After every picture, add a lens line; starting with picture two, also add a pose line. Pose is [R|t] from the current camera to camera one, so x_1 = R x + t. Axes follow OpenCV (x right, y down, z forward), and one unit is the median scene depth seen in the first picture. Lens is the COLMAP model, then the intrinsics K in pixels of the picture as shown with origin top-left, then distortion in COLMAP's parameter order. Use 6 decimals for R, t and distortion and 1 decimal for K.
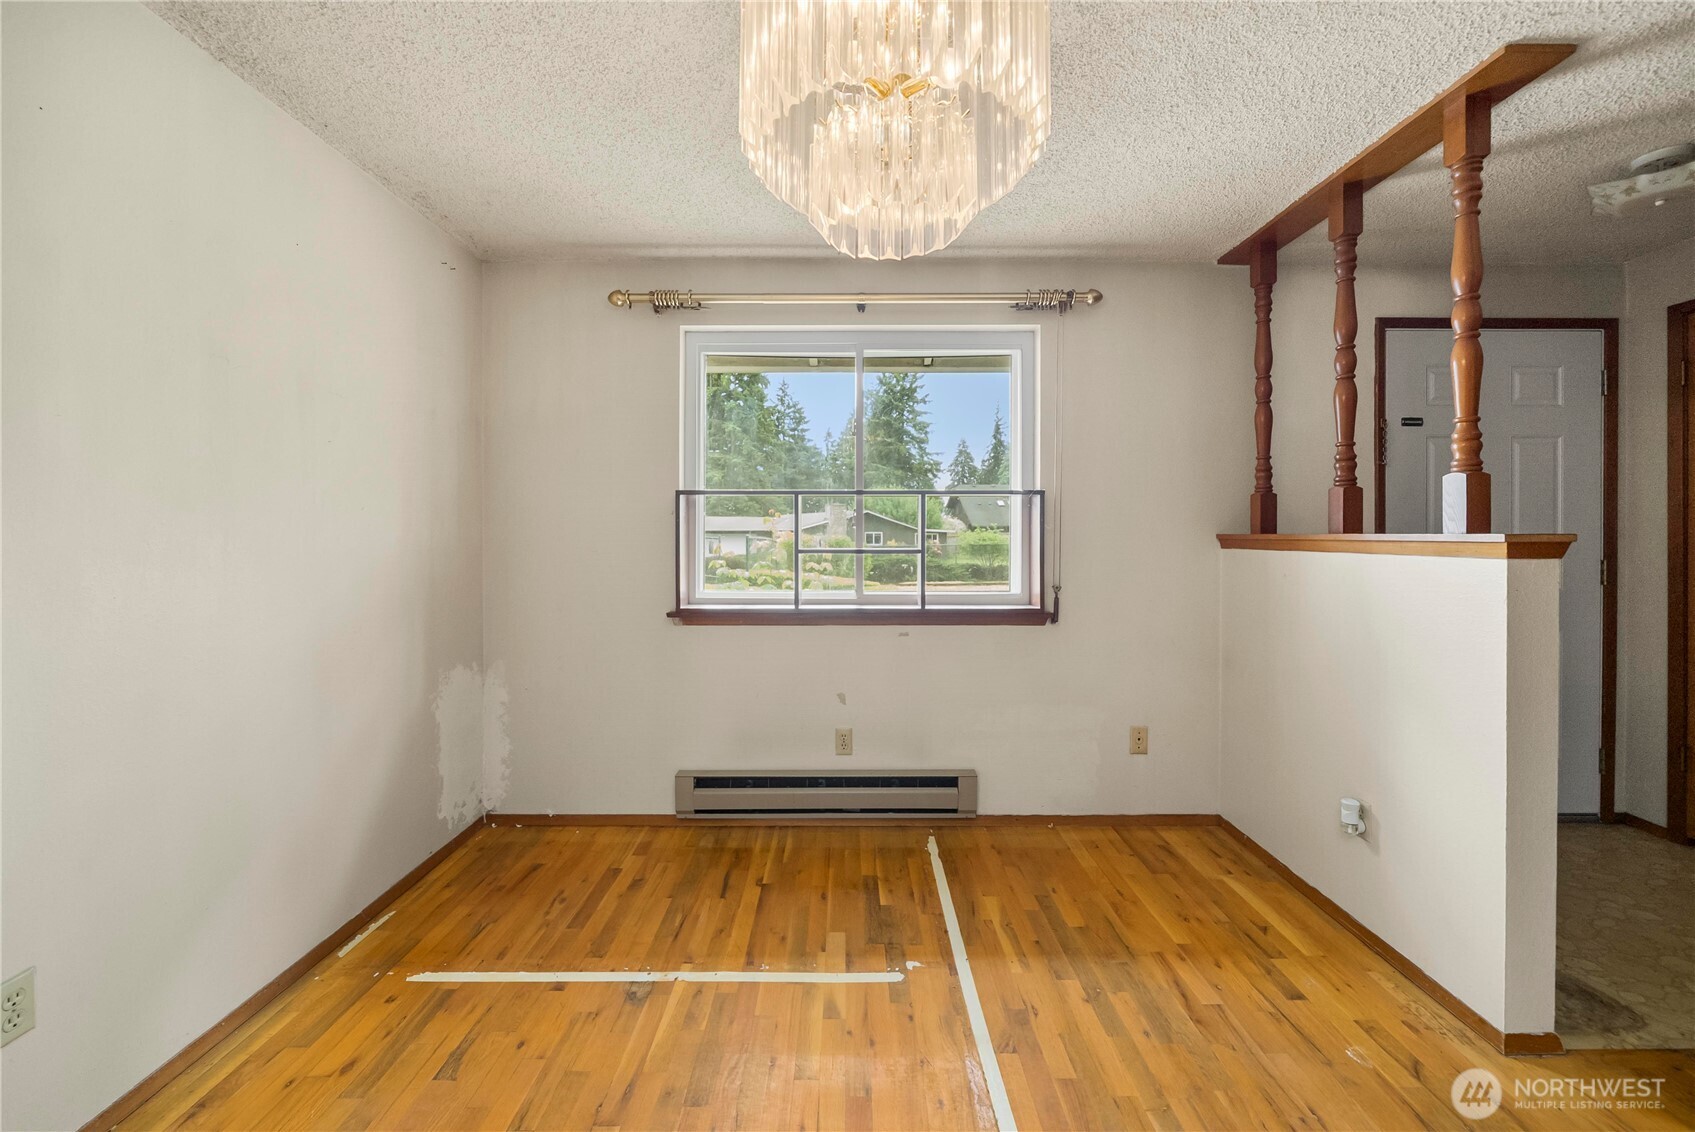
lens RADIAL K [[650.2, 0, 850.3], [0, 650.2, 538.8], [0, 0, 1]] dist [-0.004217, 0.000105]
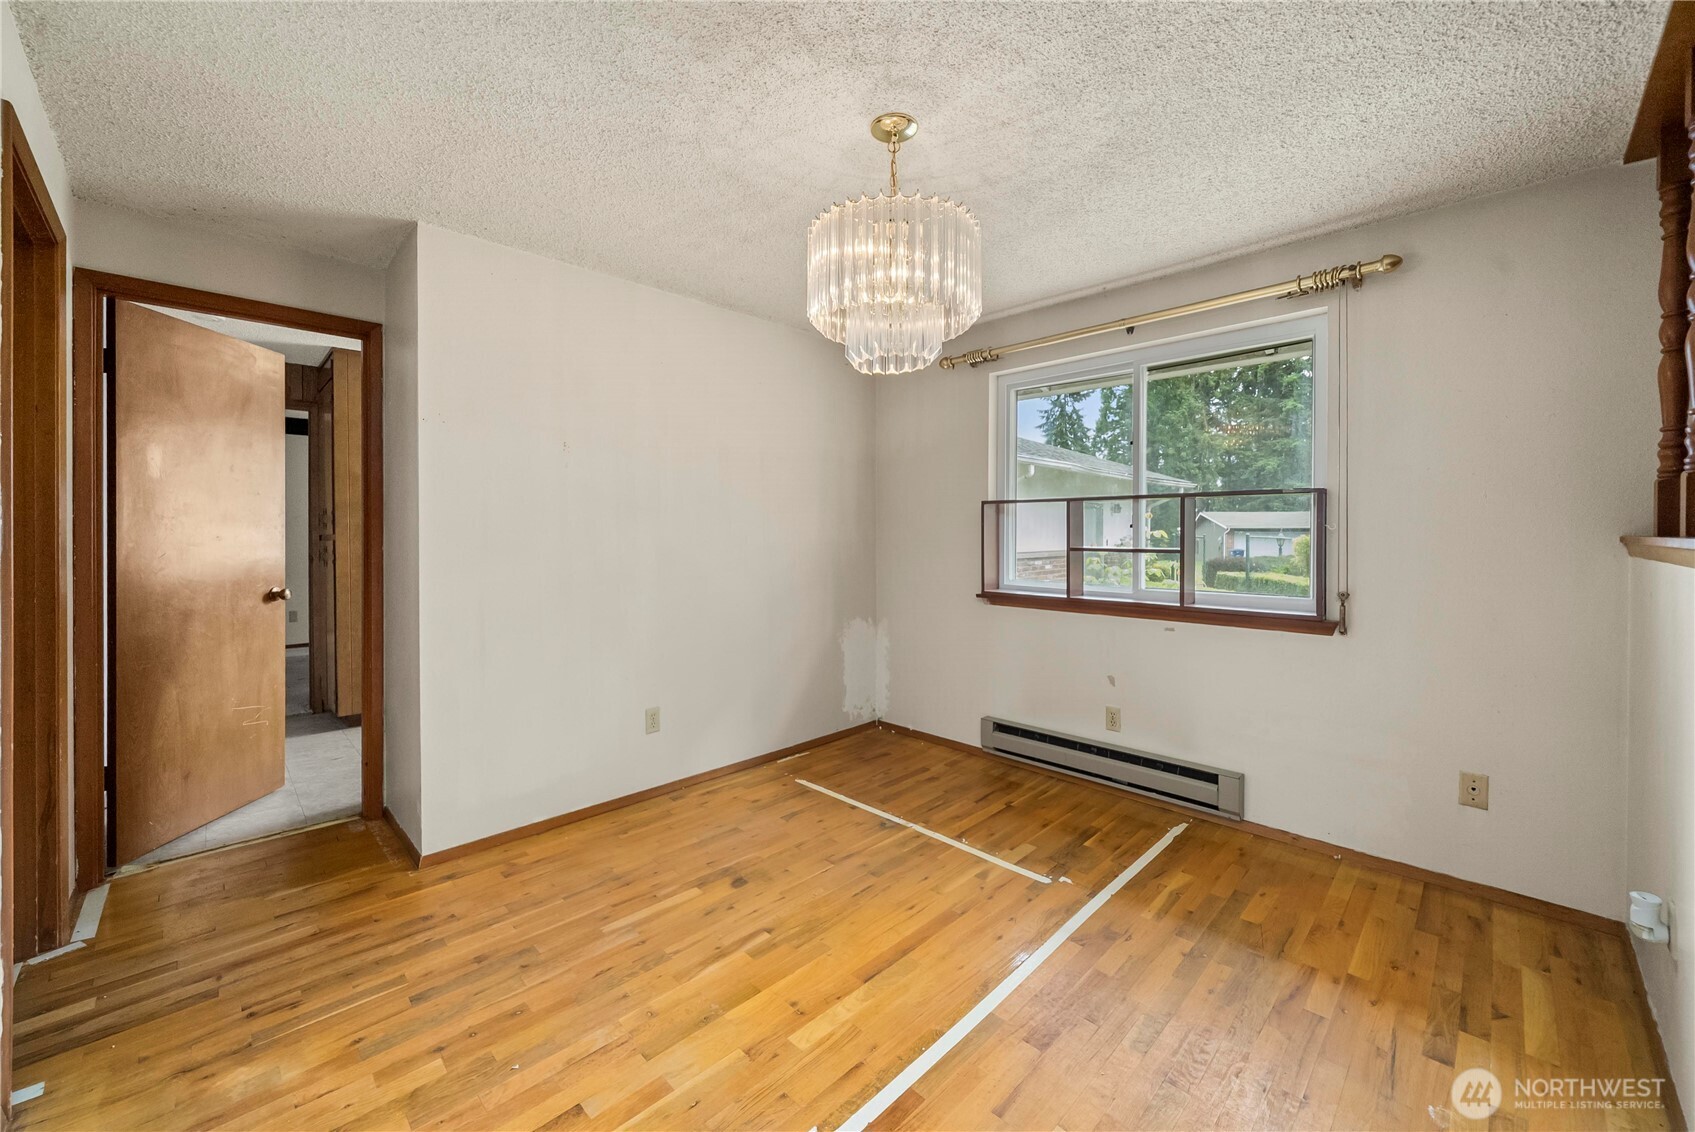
lens RADIAL K [[650.2, 0, 832.5], [0, 650.2, 532.0], [0, 0, 1]] dist [-0.004217, 0.000105]
pose [[0.698156, -0.001645, -0.715944, 0.507556], [0.000953, 0.999999, -0.001368, -0.012048], [0.715945, 0.000273, 0.698157, -0.148577]]
